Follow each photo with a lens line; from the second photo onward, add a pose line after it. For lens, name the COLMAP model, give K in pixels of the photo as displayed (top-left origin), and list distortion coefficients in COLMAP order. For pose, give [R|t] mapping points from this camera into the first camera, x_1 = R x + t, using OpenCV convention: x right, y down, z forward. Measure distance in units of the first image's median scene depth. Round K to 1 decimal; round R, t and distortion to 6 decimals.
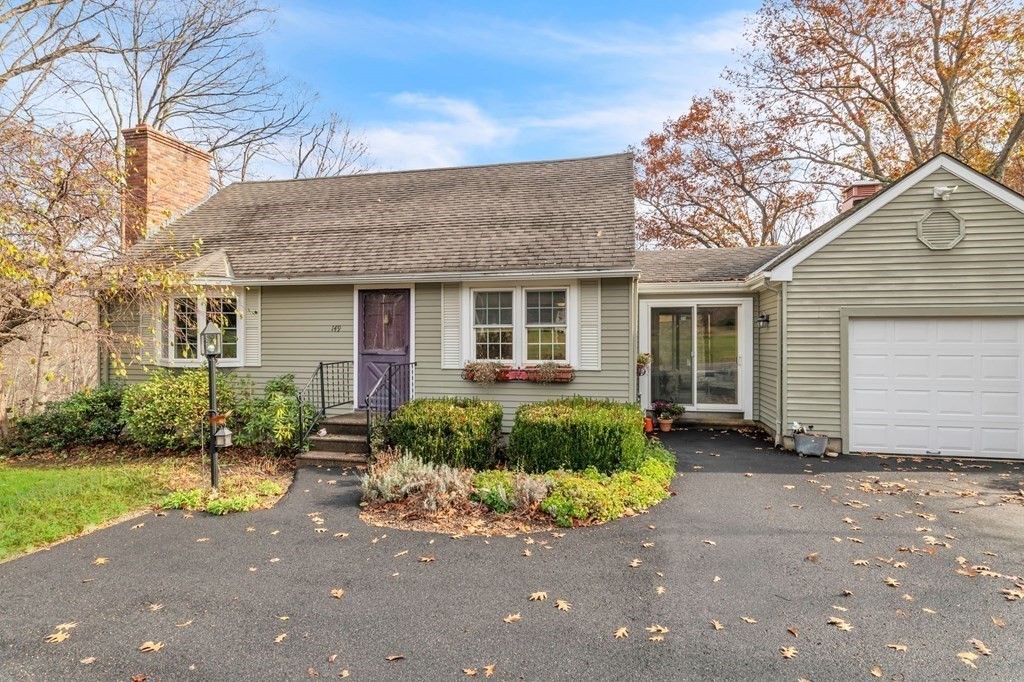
lens RADIAL K [[528.4, 0, 517.2], [0, 528.4, 334.1], [0, 0, 1]] dist [-0.028925, 0.021992]
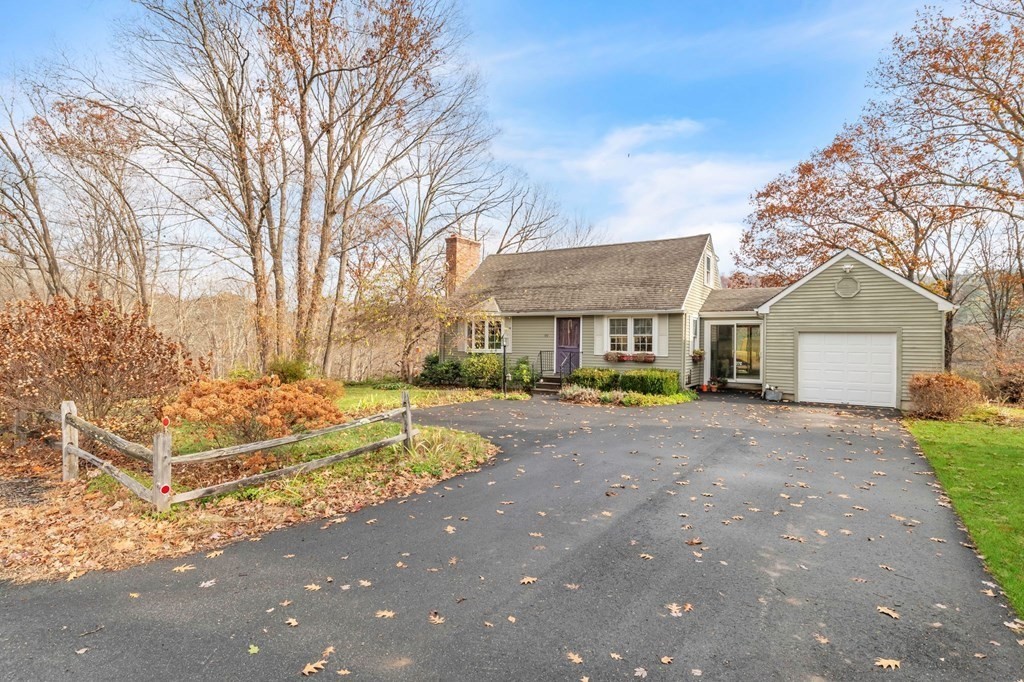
lens RADIAL K [[528.4, 0, 517.2], [0, 528.4, 334.1], [0, 0, 1]] dist [-0.028925, 0.021992]
pose [[0.939278, 0.005946, -0.343105, 0.297156], [-0.007486, 0.999967, -0.003164, -0.009873], [0.343075, 0.005540, 0.939292, -1.114867]]
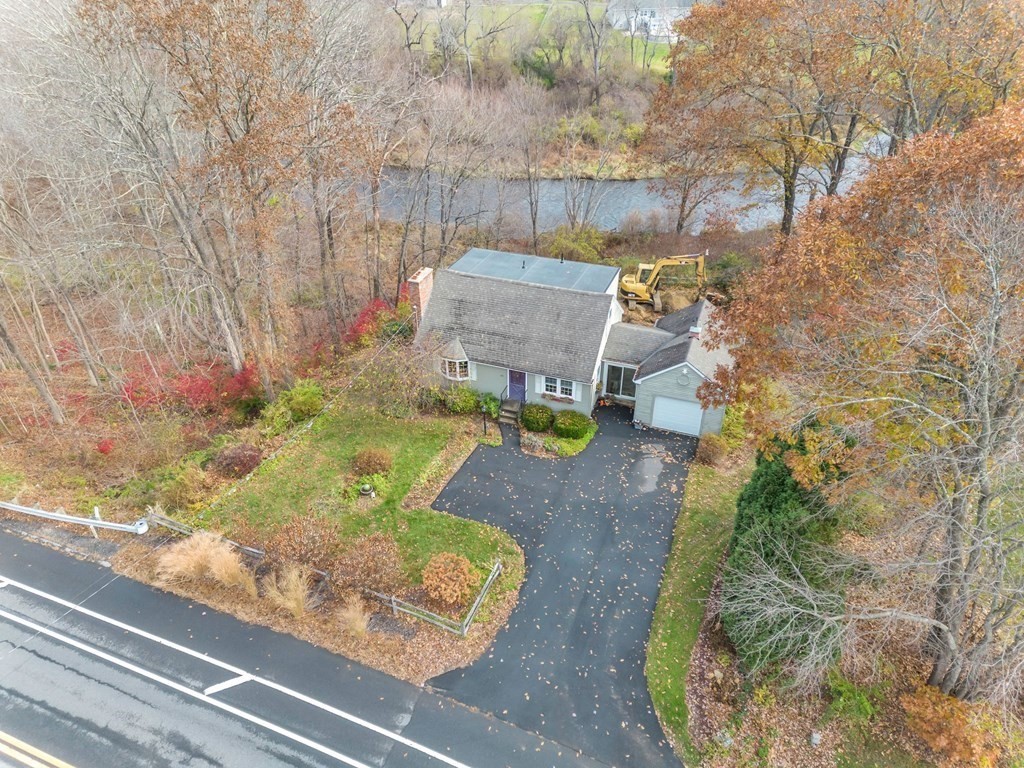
lens RADIAL K [[685.9, 0, 487.5], [0, 685.9, 382.8], [0, 0, 1]] dist [0.061768, -0.000762]
pose [[0.987392, 0.069888, -0.142031, 0.172997], [0.025046, 0.816978, 0.576124, -2.511424], [0.156300, -0.572418, 0.804928, -2.519413]]
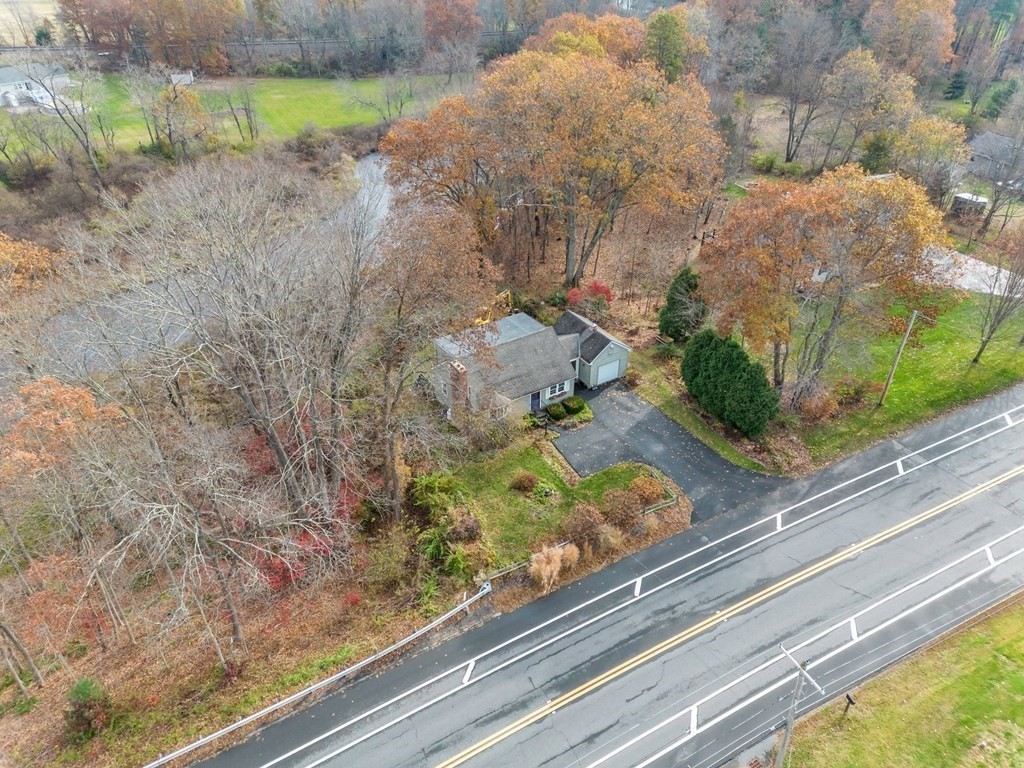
lens RADIAL K [[685.9, 0, 487.5], [0, 685.9, 382.8], [0, 0, 1]] dist [0.061768, -0.000762]
pose [[0.756975, -0.399377, 0.517191, -4.158582], [0.037997, 0.817049, 0.575315, -4.142283], [-0.652338, -0.415847, 0.633661, -2.988096]]
